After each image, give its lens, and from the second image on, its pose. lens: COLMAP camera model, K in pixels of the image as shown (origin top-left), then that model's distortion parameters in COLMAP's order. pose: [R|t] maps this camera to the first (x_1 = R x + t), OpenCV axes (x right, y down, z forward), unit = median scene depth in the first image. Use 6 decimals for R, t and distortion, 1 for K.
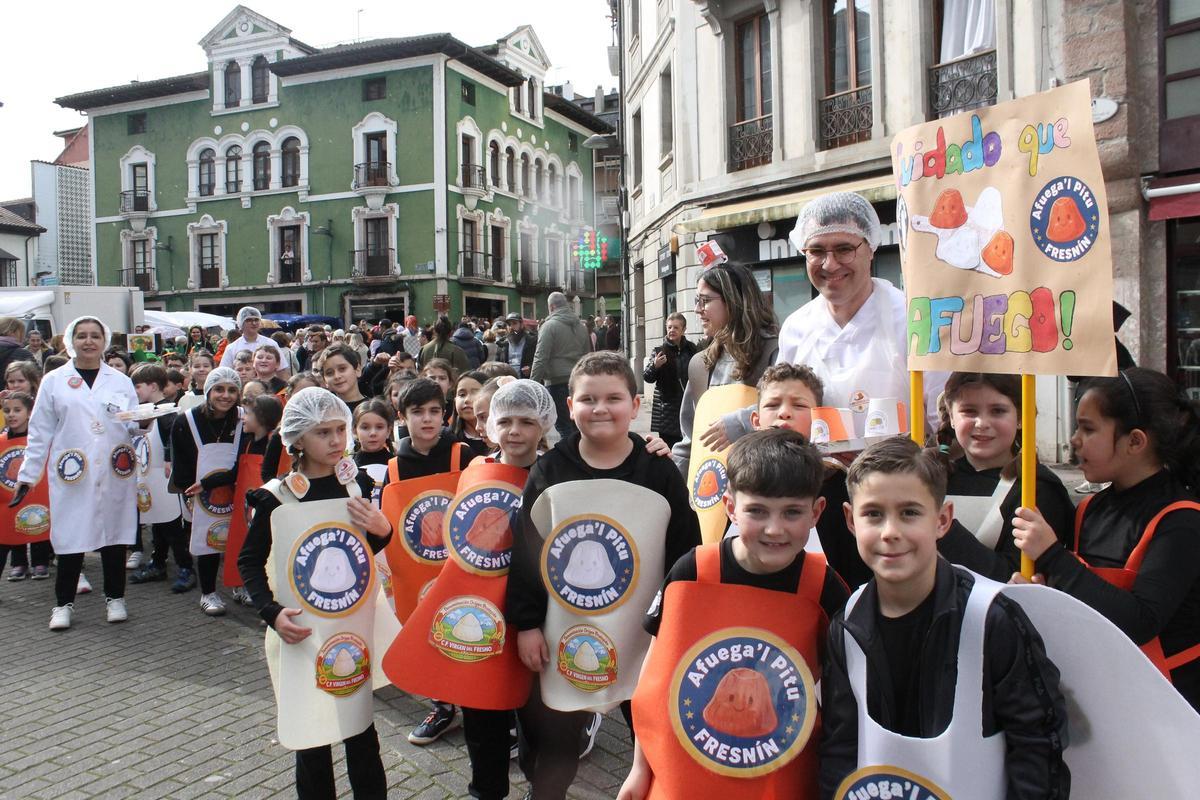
lens RADIAL K [[1034.8, 0, 642.1], [0, 1034.8, 397.7], [0, 0, 1]] dist [-0.162366, 0.149131]
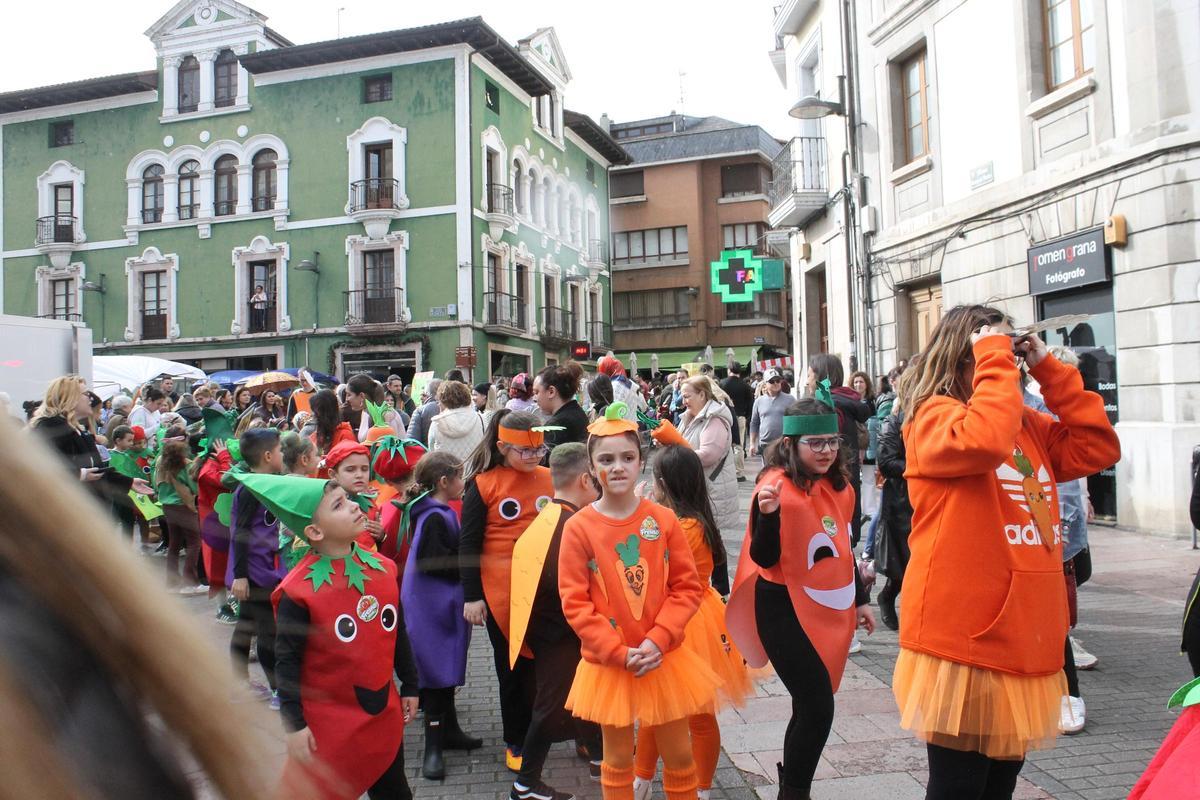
lens RADIAL K [[1034.8, 0, 642.1], [0, 1034.8, 397.7], [0, 0, 1]] dist [-0.162366, 0.149131]
pose [[0.996249, -0.007295, 0.086221, -0.120540], [0.012781, 0.997915, -0.063257, -0.009384], [-0.085580, 0.064122, 0.994266, 0.196821]]
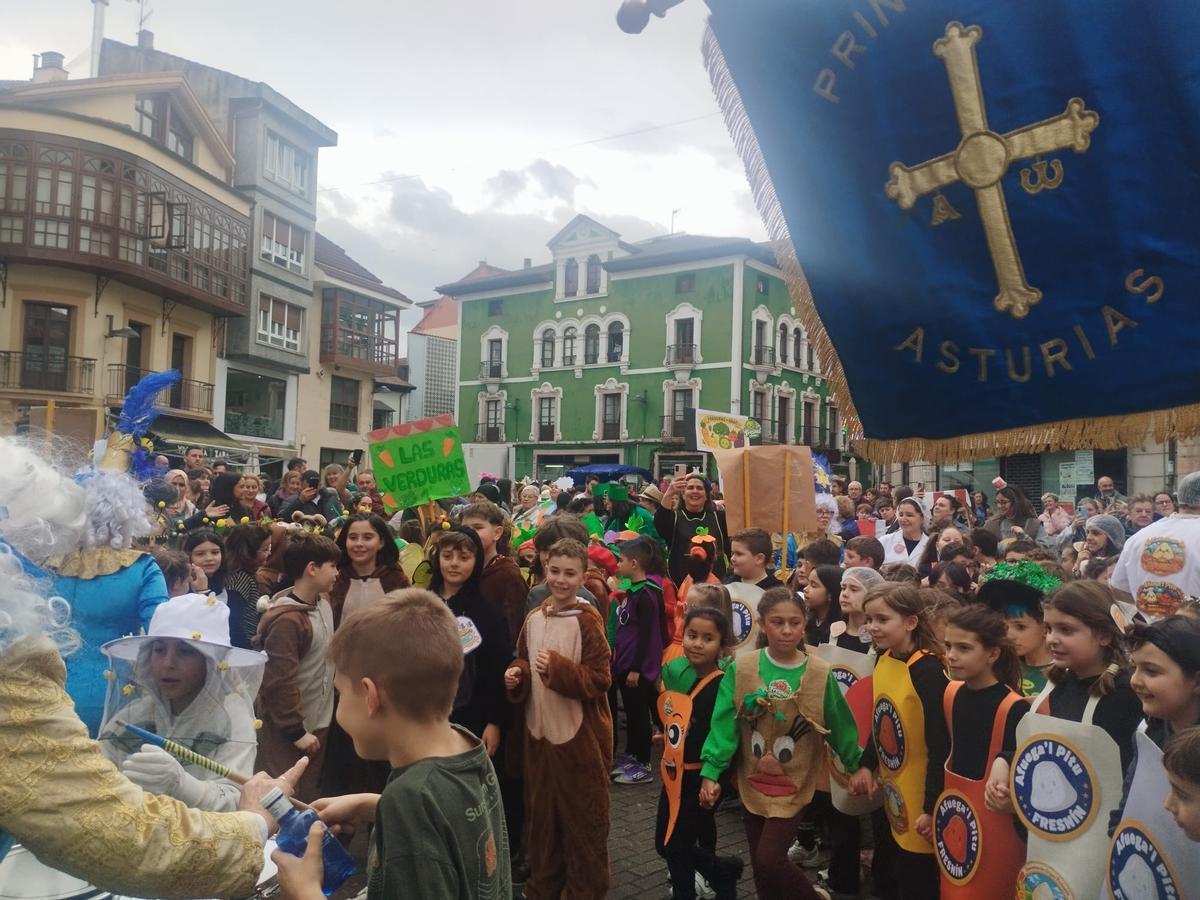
lens RADIAL K [[1036.9, 0, 600.0], [0, 1036.9, 450.0], [0, 0, 1]] dist [0.060209, -0.006508]
pose [[0.949044, 0.027041, -0.313983, 0.035302], [-0.056003, 0.994925, -0.083589, 0.005086], [0.310129, 0.096913, 0.945742, -0.188927]]
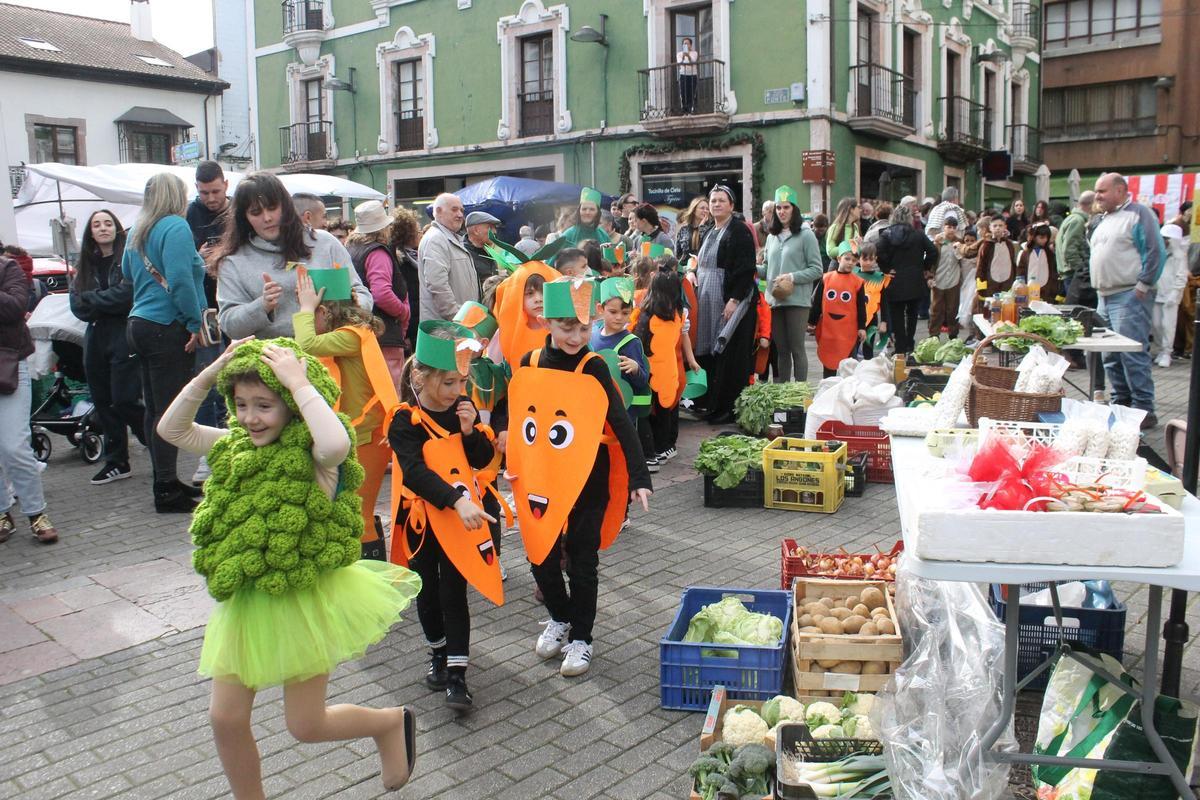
lens RADIAL K [[1038.4, 0, 639.9], [0, 1038.4, 394.7], [0, 0, 1]] dist [-0.158123, 0.144477]
pose [[0.959270, 0.046335, -0.278666, -0.125197], [-0.020409, 0.995246, 0.095227, -0.025793], [0.281753, -0.085661, 0.955655, 0.456968]]
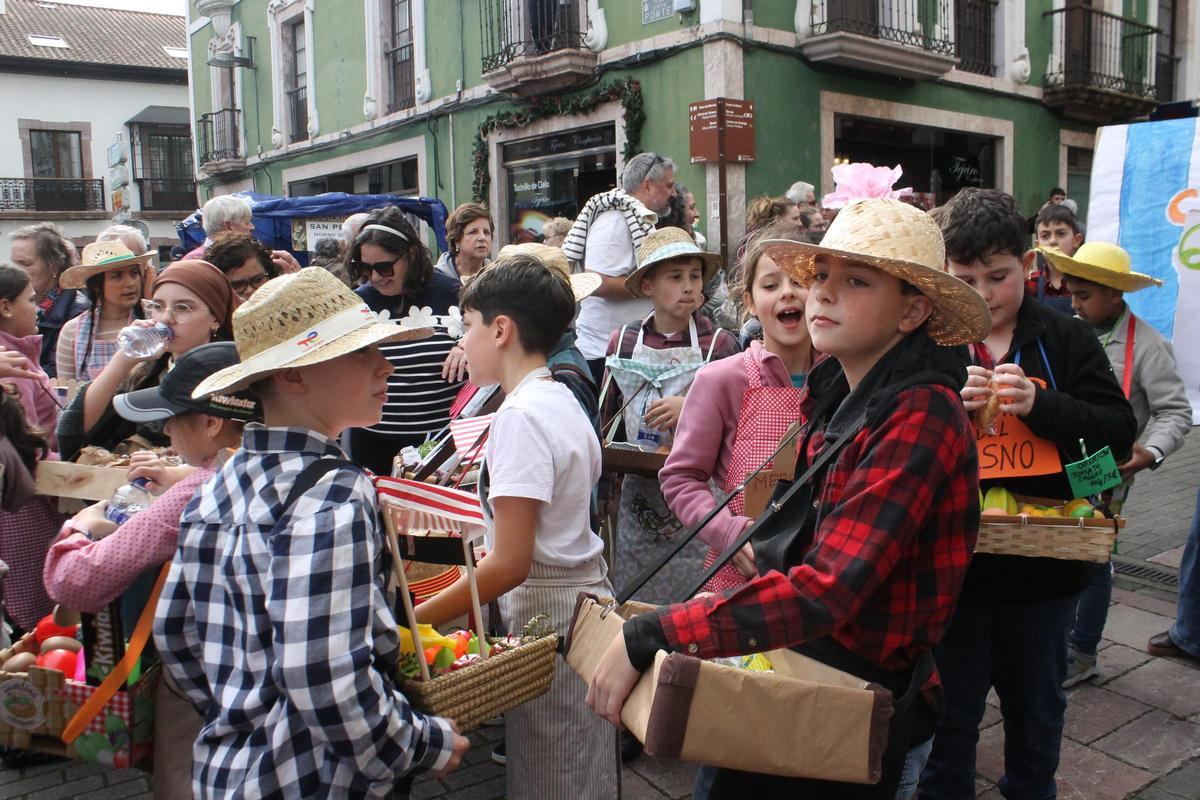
lens RADIAL K [[1033.7, 0, 635.3], [0, 1033.7, 398.0], [0, 0, 1]] dist [-0.166306, 0.161132]
pose [[0.852092, 0.071067, -0.518545, -0.066885], [-0.017674, 0.994081, 0.107198, -0.048171], [0.523094, -0.082178, 0.848304, 0.708321]]
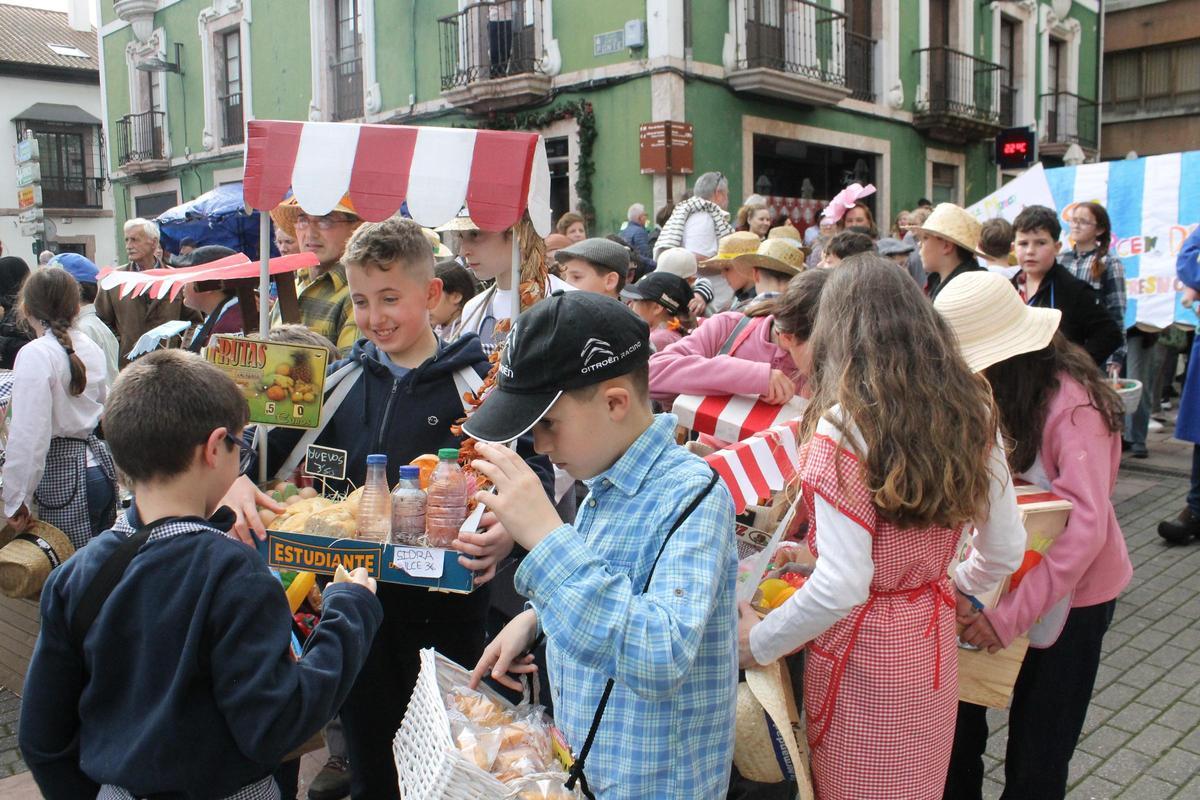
lens RADIAL K [[1034.4, 0, 632.9], [0, 1034.4, 389.2], [0, 0, 1]] dist [-0.157183, 0.139037]
pose [[0.918260, 0.054673, -0.392185, -0.069733], [-0.020034, 0.995569, 0.091879, -0.043426], [0.395470, -0.076512, 0.915286, 0.651450]]
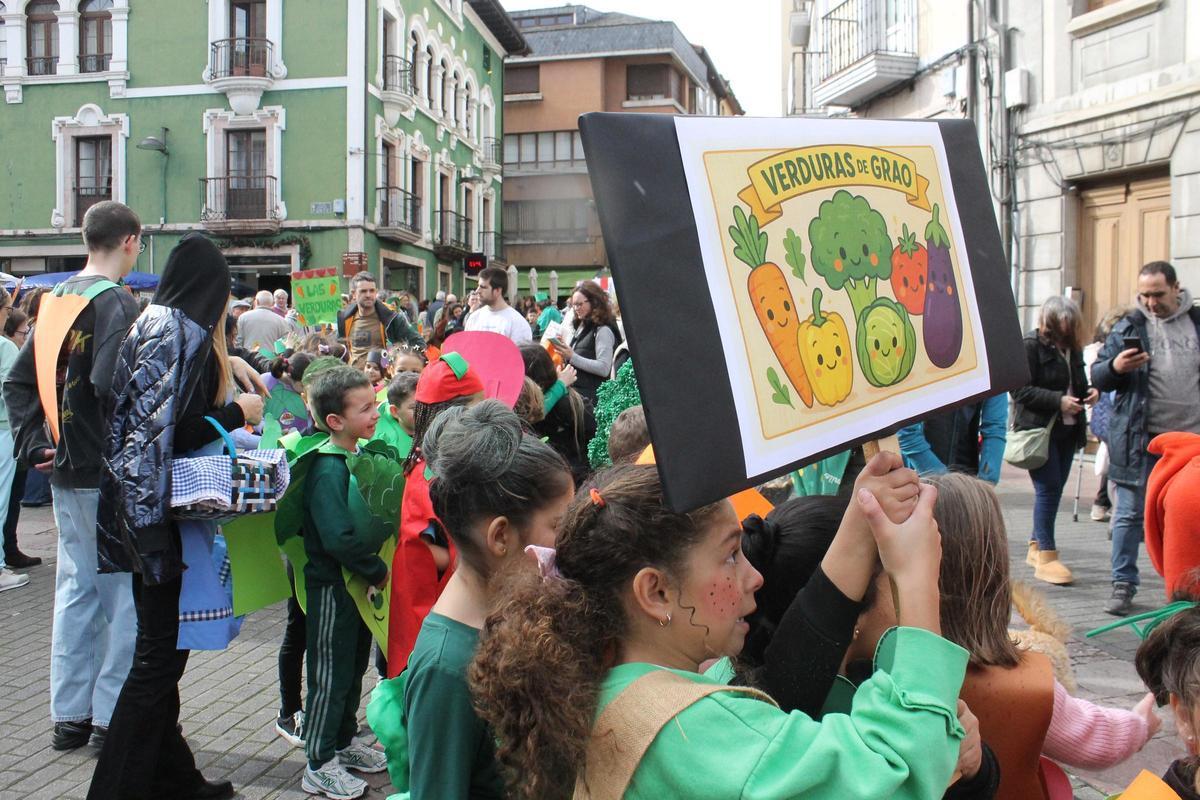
lens RADIAL K [[1025.2, 0, 630.4], [0, 1025.2, 395.0], [0, 0, 1]] dist [-0.143781, 0.118838]
pose [[0.972308, 0.007344, 0.233587, -0.163444], [-0.009794, 0.999908, 0.009334, -0.017397], [-0.233497, -0.011363, 0.972291, 0.321181]]
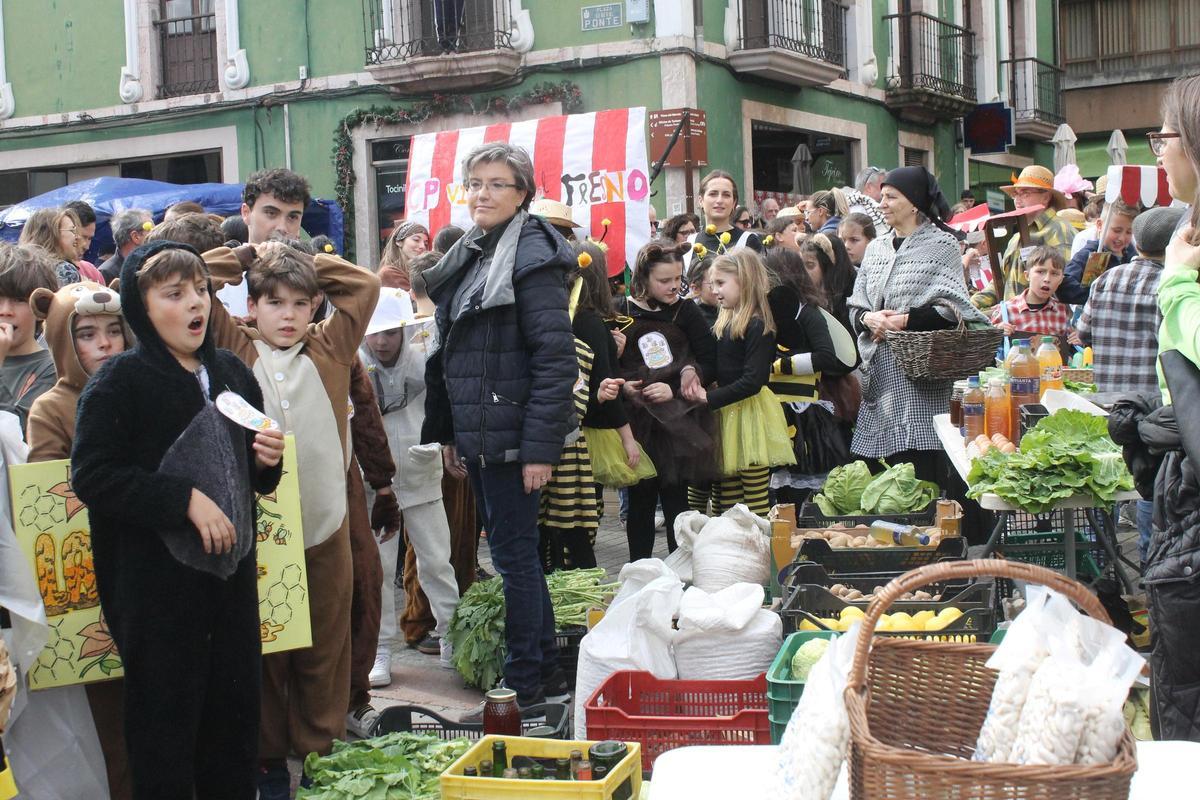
lens RADIAL K [[1679.1, 0, 630.0], [0, 1679.1, 399.8], [0, 0, 1]] dist [-0.016606, -0.001144]
pose [[0.985480, -0.007300, -0.169635, -0.120659], [0.011888, 0.999590, 0.026044, -0.029528], [0.169375, -0.027683, 0.985163, 0.499355]]
